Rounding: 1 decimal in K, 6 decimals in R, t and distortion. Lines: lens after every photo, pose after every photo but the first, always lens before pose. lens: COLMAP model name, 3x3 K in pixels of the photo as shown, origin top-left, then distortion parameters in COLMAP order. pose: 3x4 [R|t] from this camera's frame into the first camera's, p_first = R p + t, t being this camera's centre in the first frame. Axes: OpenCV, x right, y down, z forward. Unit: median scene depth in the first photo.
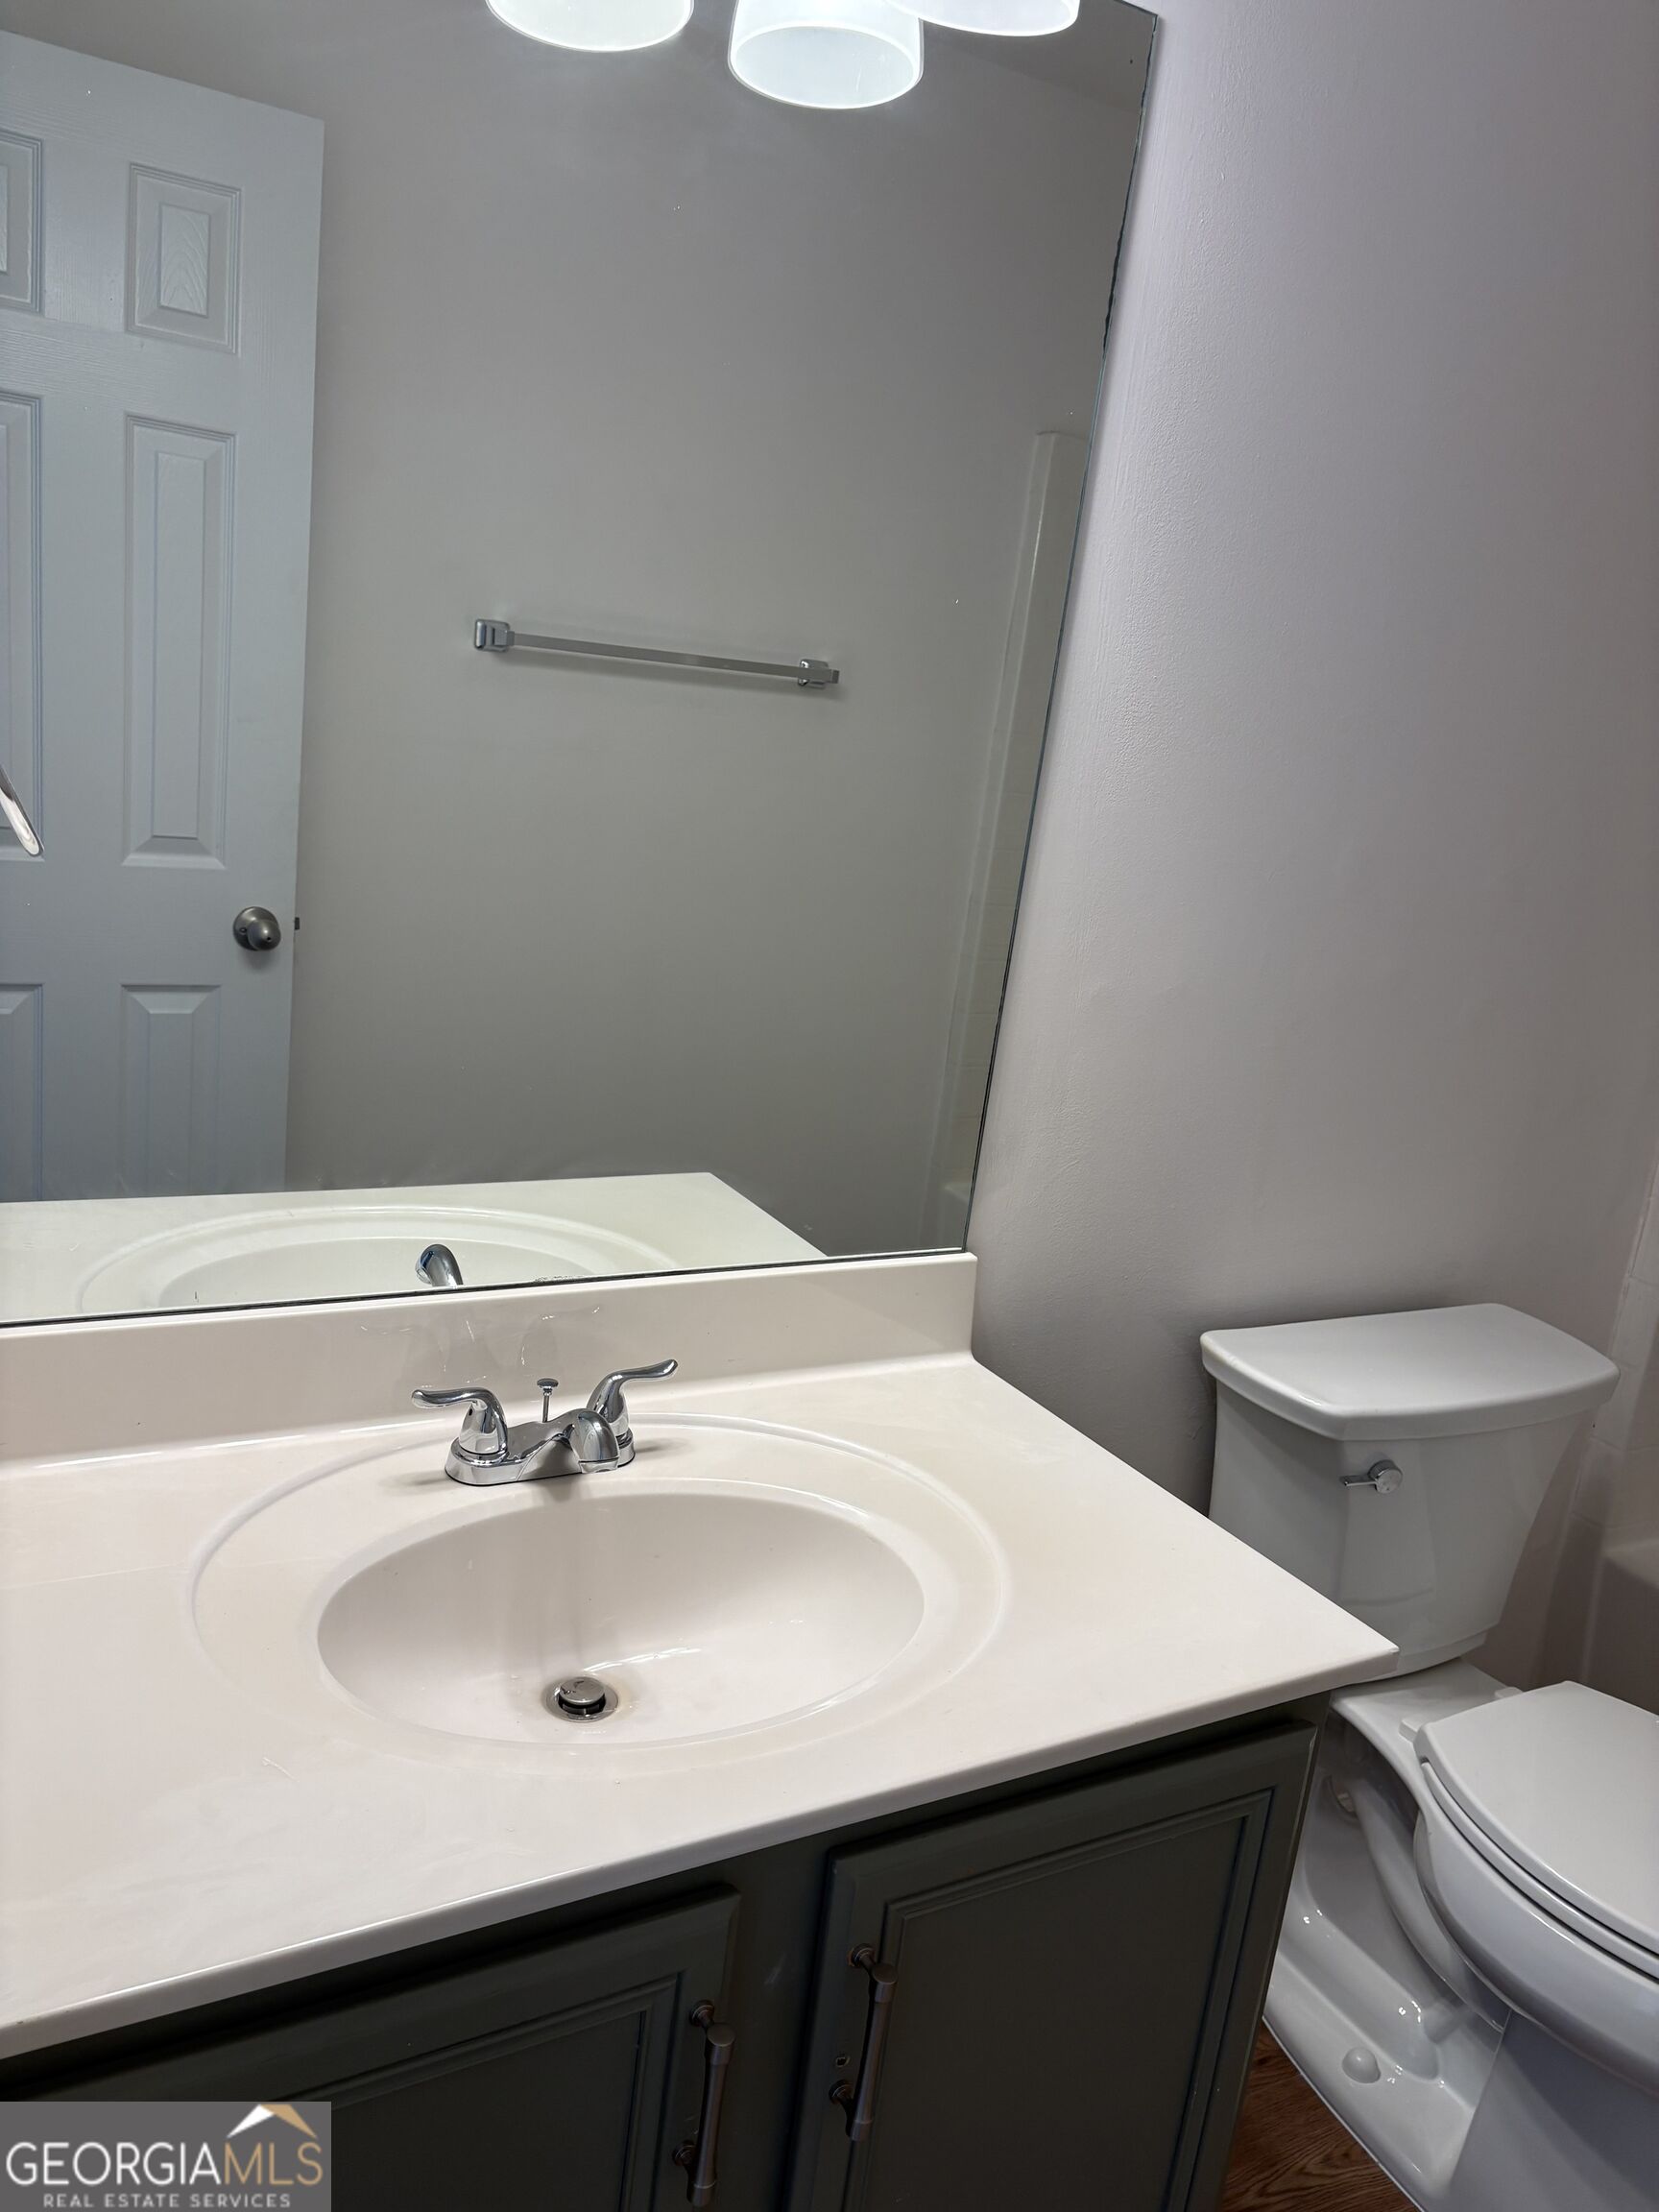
lens RADIAL K [[1700.9, 0, 829.5], [0, 1700.9, 1106.0], [0, 0, 1]] dist [0.066358, -0.053169]
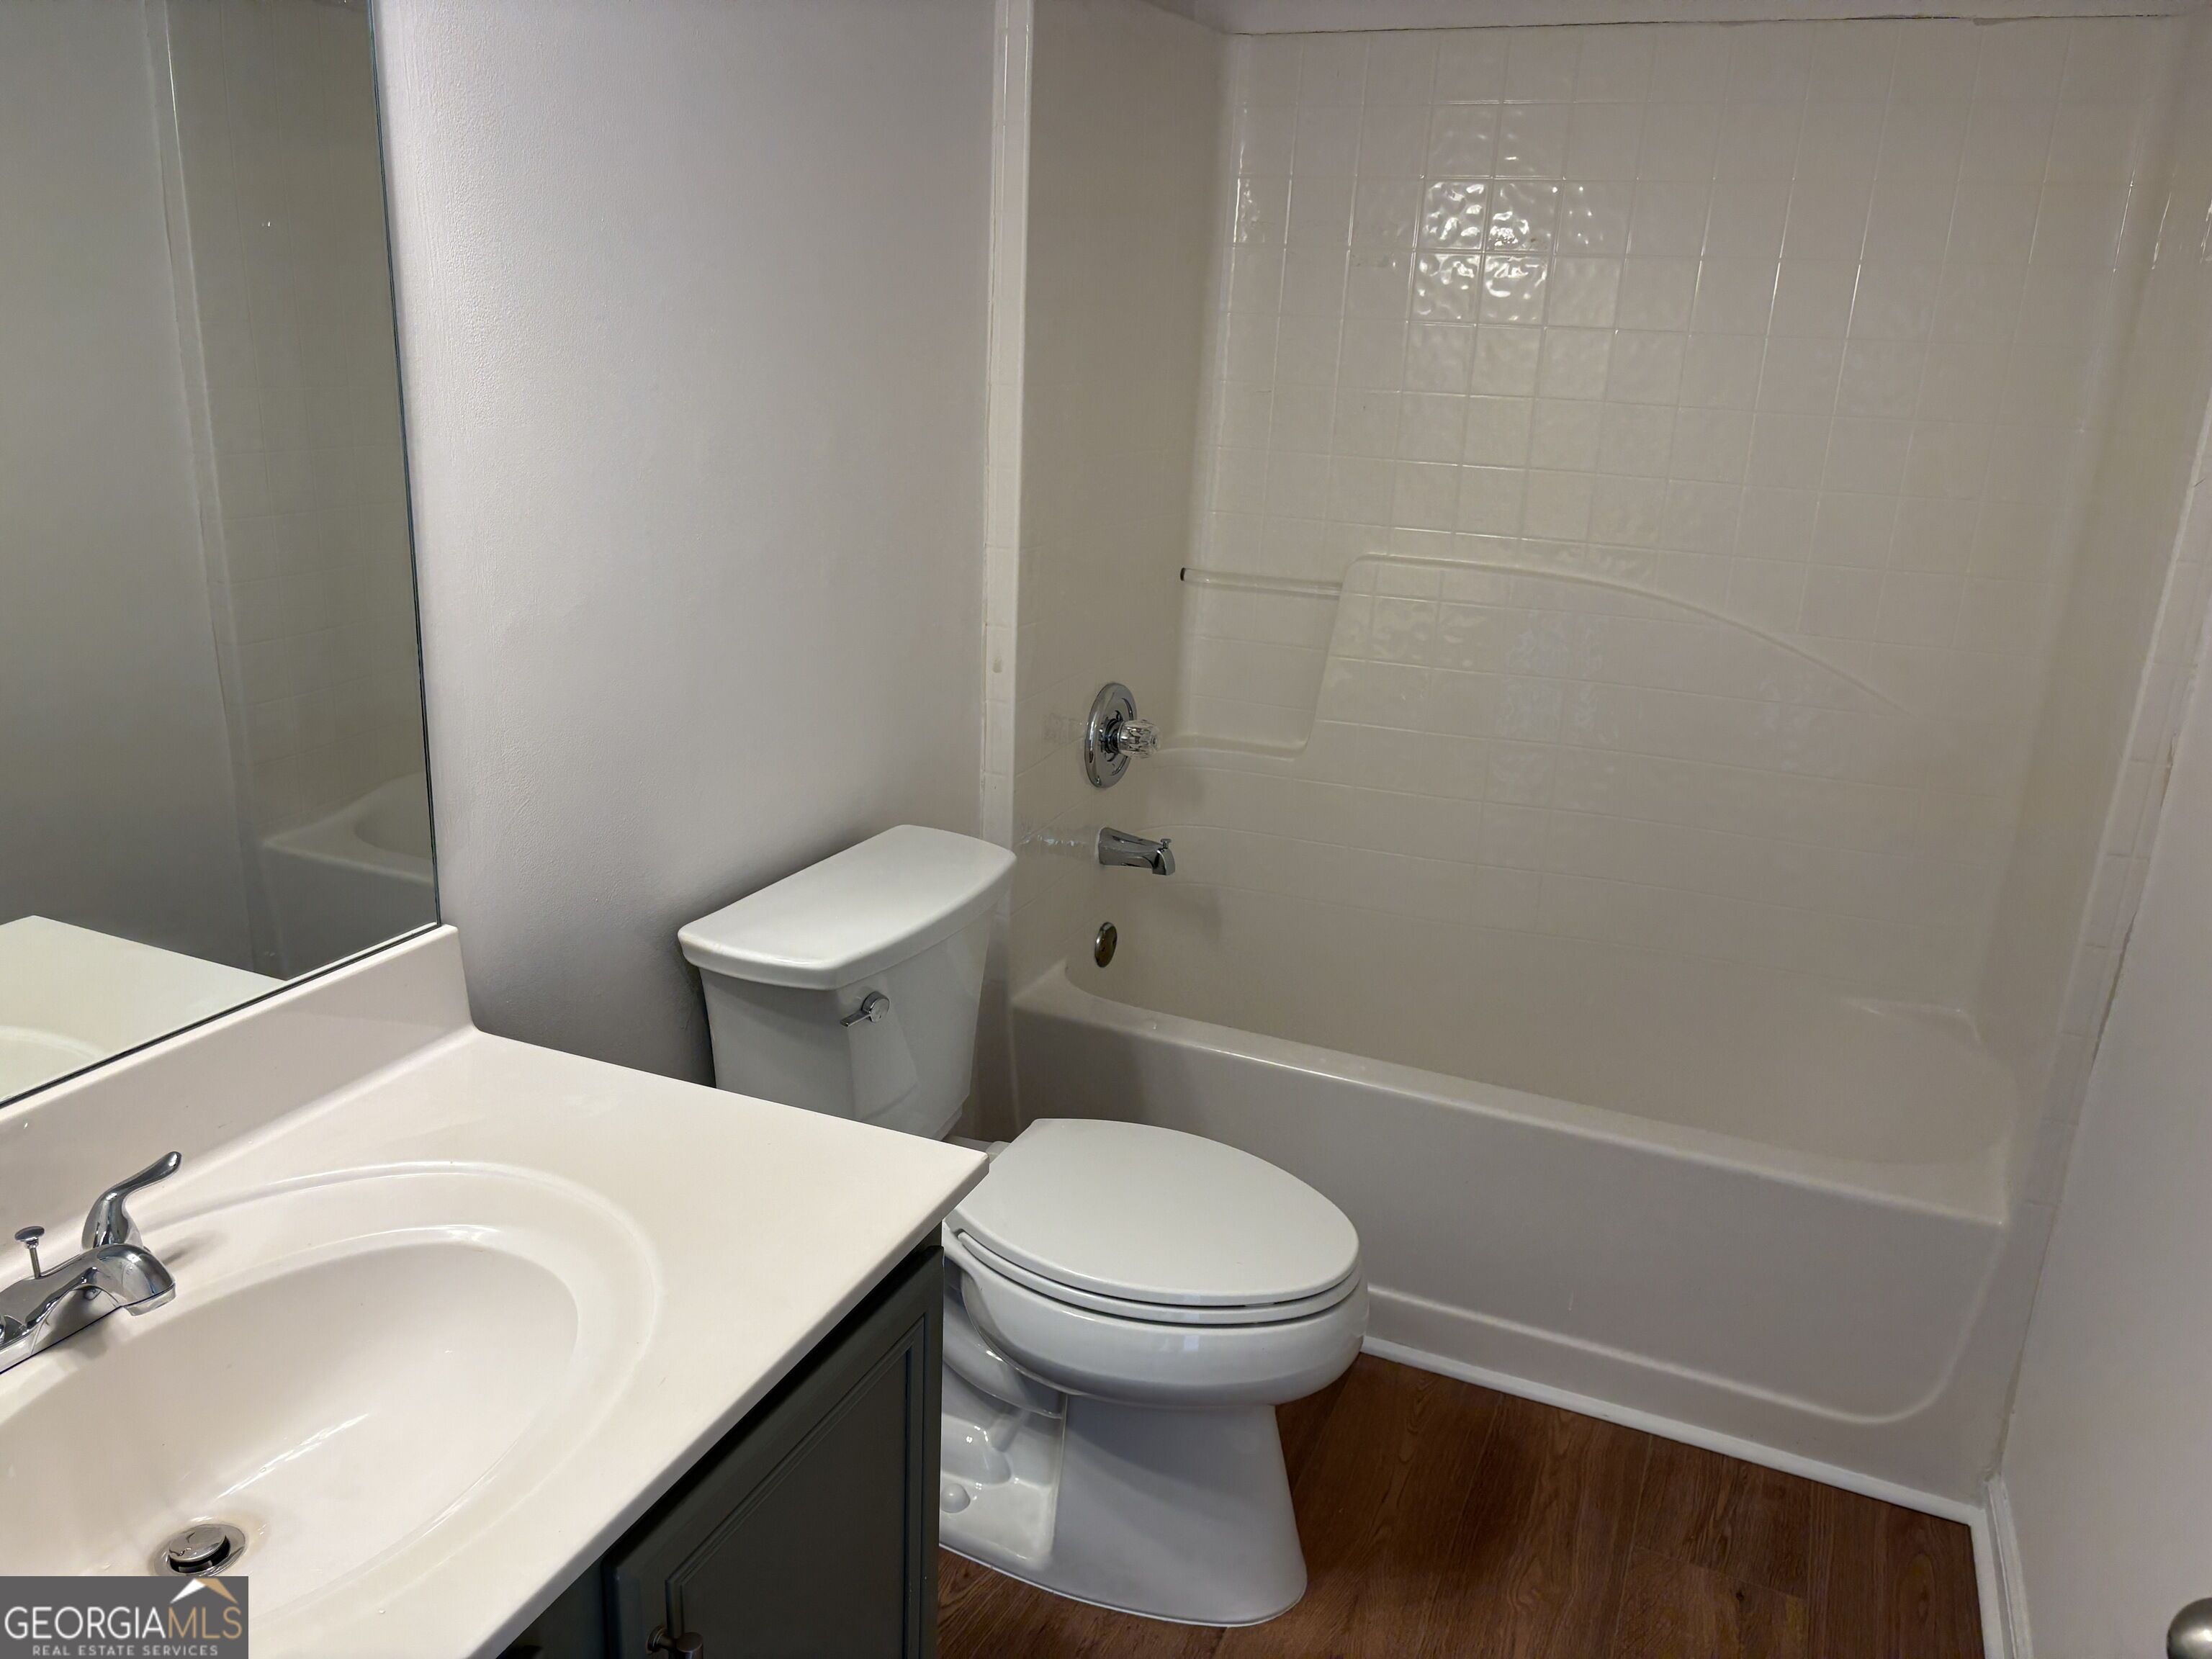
lens RADIAL K [[1700.9, 0, 1106.0], [0, 1700.9, 829.5], [0, 0, 1]] dist [0.066358, -0.053169]
pose [[0.809793, -0.259754, 0.526082, -0.102604], [0.200028, 0.965166, 0.168652, -0.049048], [-0.551565, -0.031342, 0.833543, 0.013011]]
